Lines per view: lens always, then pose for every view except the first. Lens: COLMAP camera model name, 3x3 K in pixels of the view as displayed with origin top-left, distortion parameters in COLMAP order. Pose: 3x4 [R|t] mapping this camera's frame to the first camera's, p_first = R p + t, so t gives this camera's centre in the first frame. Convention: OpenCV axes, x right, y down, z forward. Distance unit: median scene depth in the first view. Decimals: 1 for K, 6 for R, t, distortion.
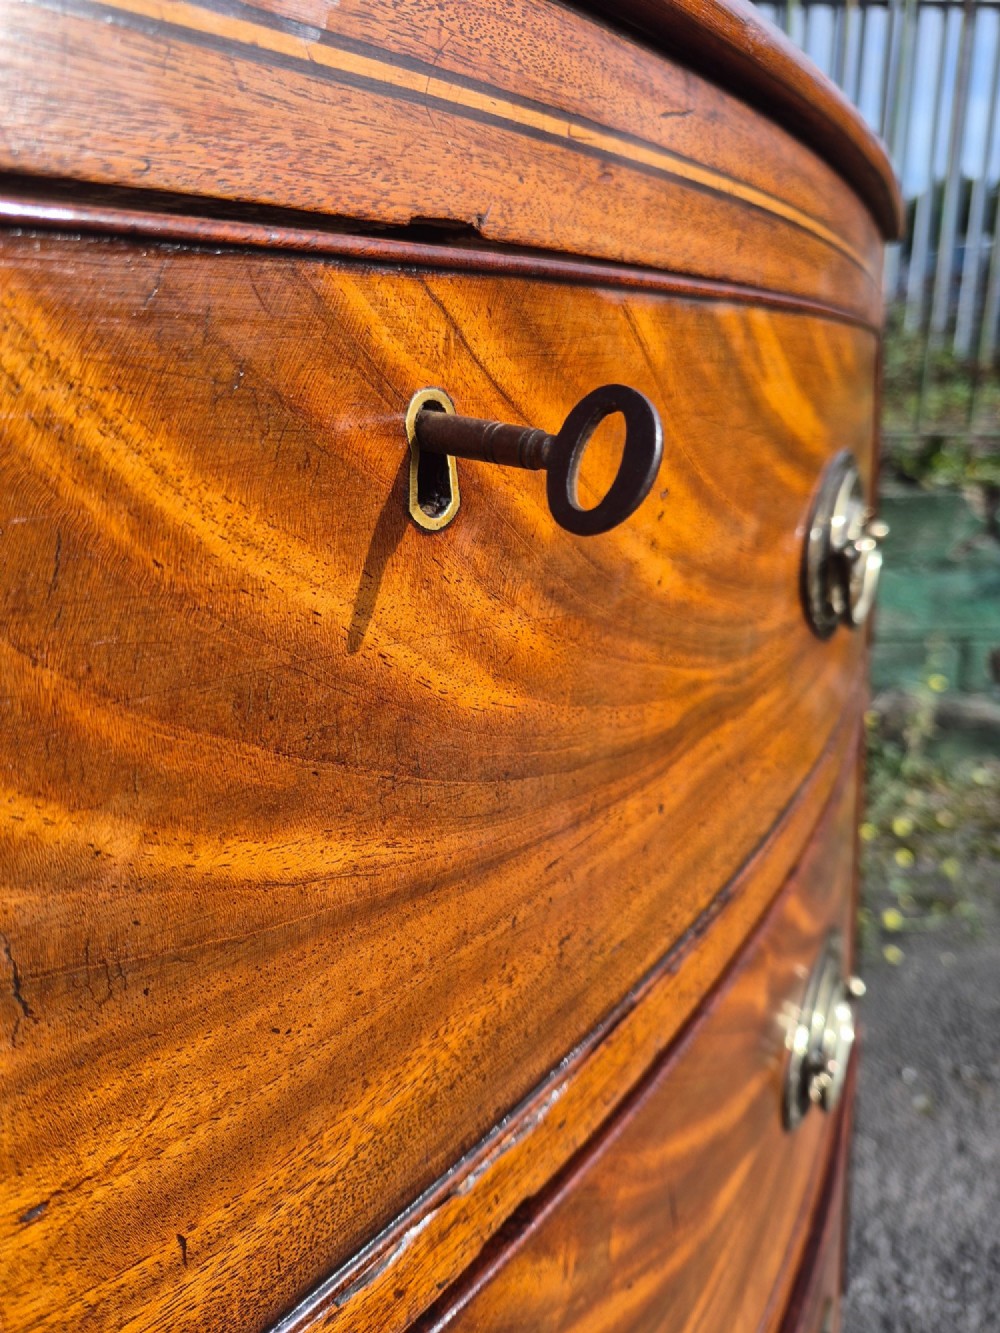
lens RADIAL K [[960.4, 0, 499.5], [0, 960.4, 637.2], [0, 0, 1]] dist [0.041339, -0.049985]
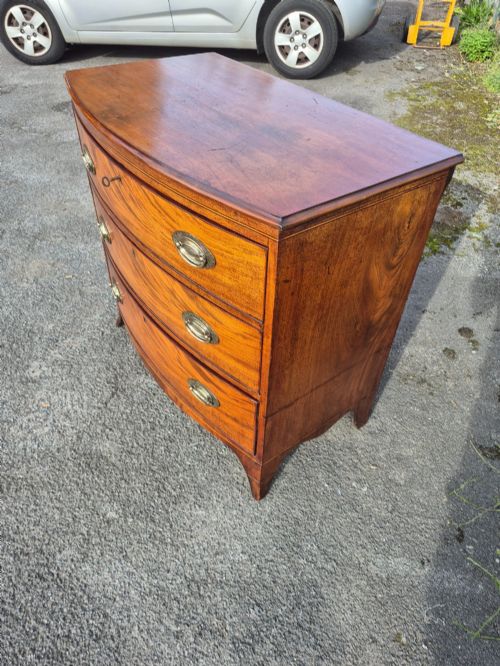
lens RADIAL K [[468.6, 0, 255.7], [0, 468.6, 318.6], [0, 0, 1]] dist [0.111132, -0.160172]
pose [[-0.250449, 0.672908, -0.696039, 3.225313], [-0.246129, 0.651074, 0.718000, -2.501570], [0.936320, 0.351137, 0.002561, 2.052653]]
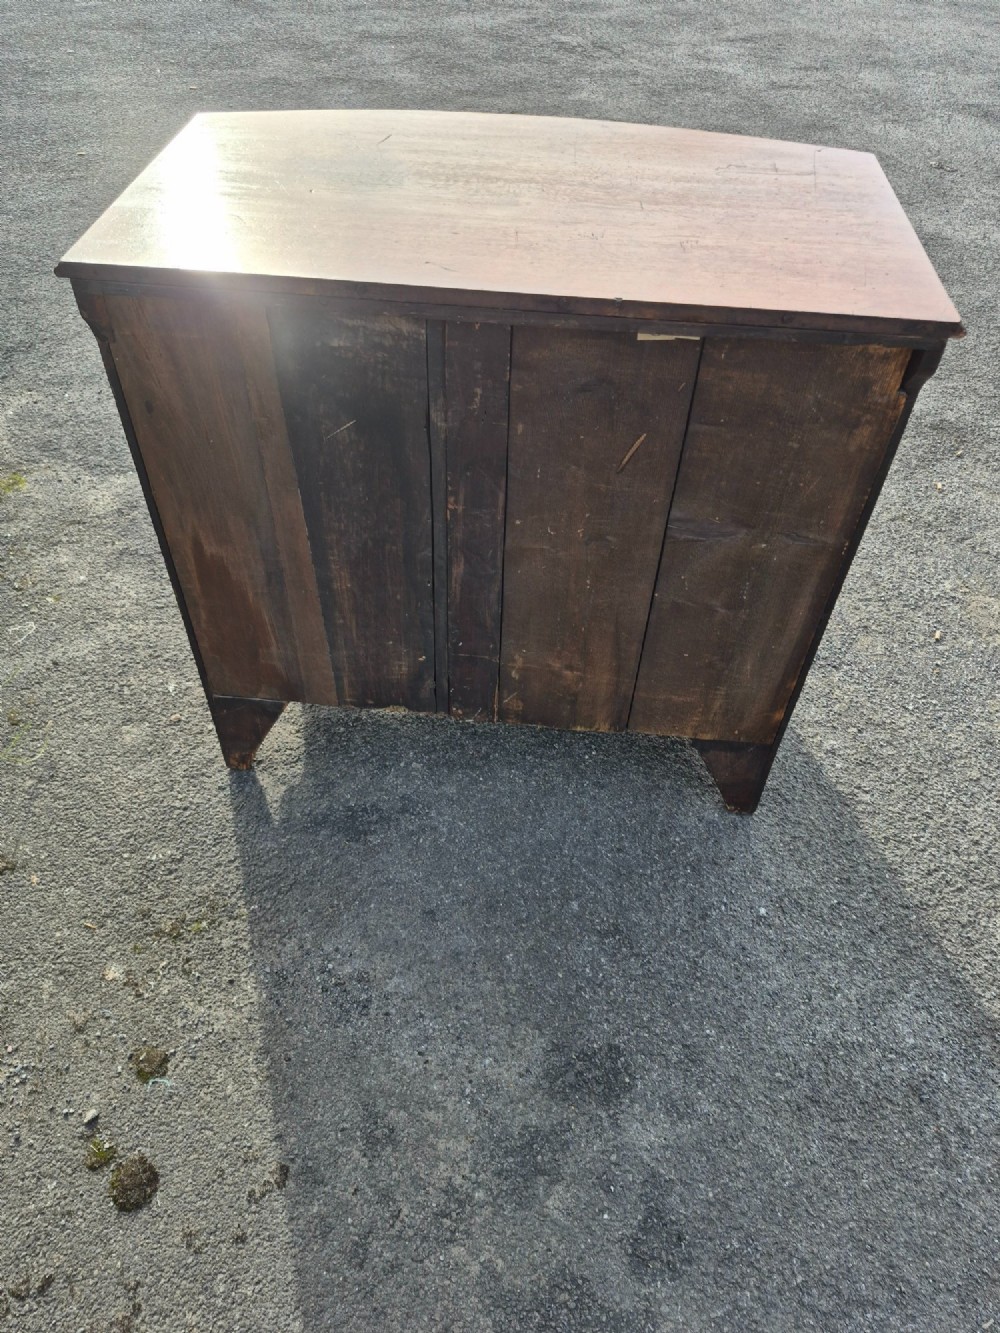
lens RADIAL K [[946.8, 0, 495.5], [0, 946.8, 639.4], [0, 0, 1]] dist [0.058485, -0.069430]
pose [[-0.557500, -0.568244, 0.605221, -4.685237], [0.190239, 0.622182, 0.759407, -2.684875], [-0.808086, 0.538506, -0.238764, 3.443333]]
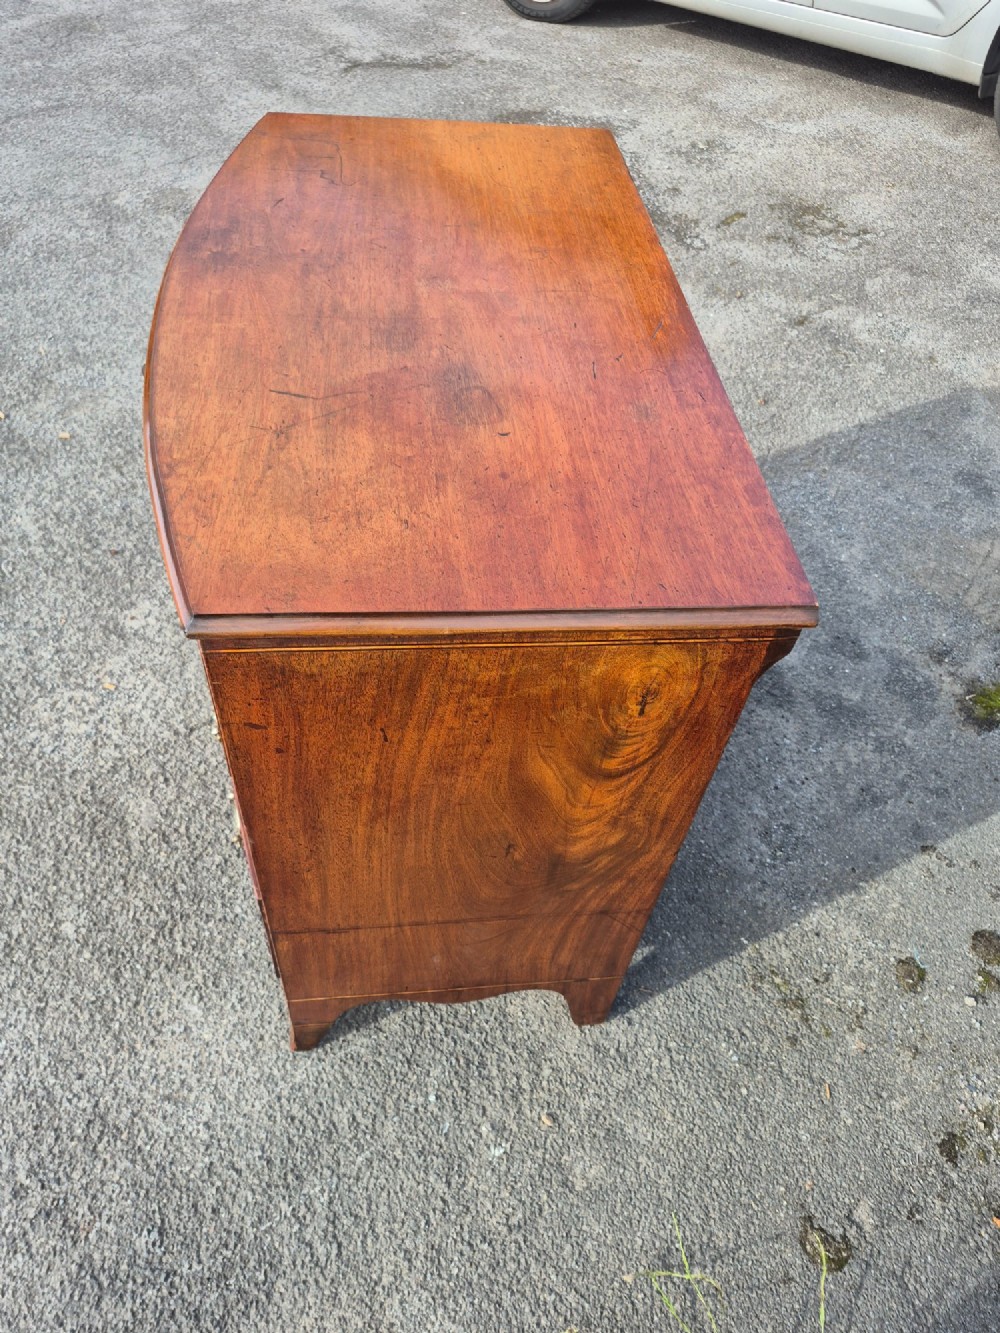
lens RADIAL K [[946.8, 0, 495.5], [0, 946.8, 639.4], [0, 0, 1]] dist [0.058485, -0.069430]
pose [[-0.714448, 0.519336, -0.468886, 1.461463], [-0.199825, 0.490778, 0.848060, -3.237128], [0.670547, 0.699591, -0.246859, 3.237885]]
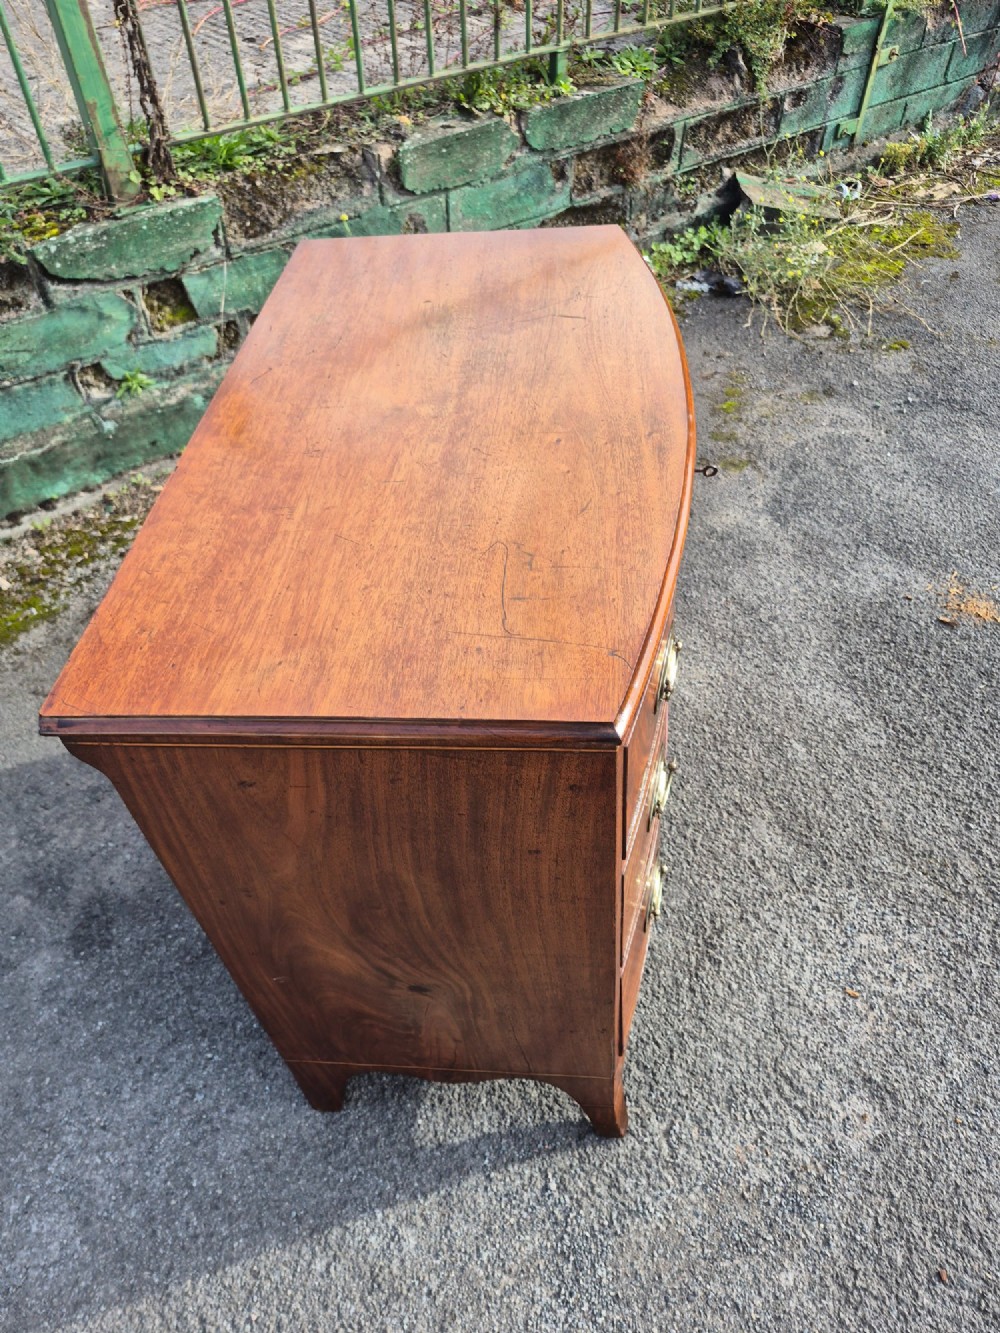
lens RADIAL K [[946.8, 0, 495.5], [0, 946.8, 639.4], [0, 0, 1]] dist [0.058485, -0.069430]
pose [[0.832704, -0.406421, 0.376067, -2.627292], [0.168847, 0.833193, 0.526574, -1.855738], [-0.527347, -0.374982, 0.762426, -2.456739]]
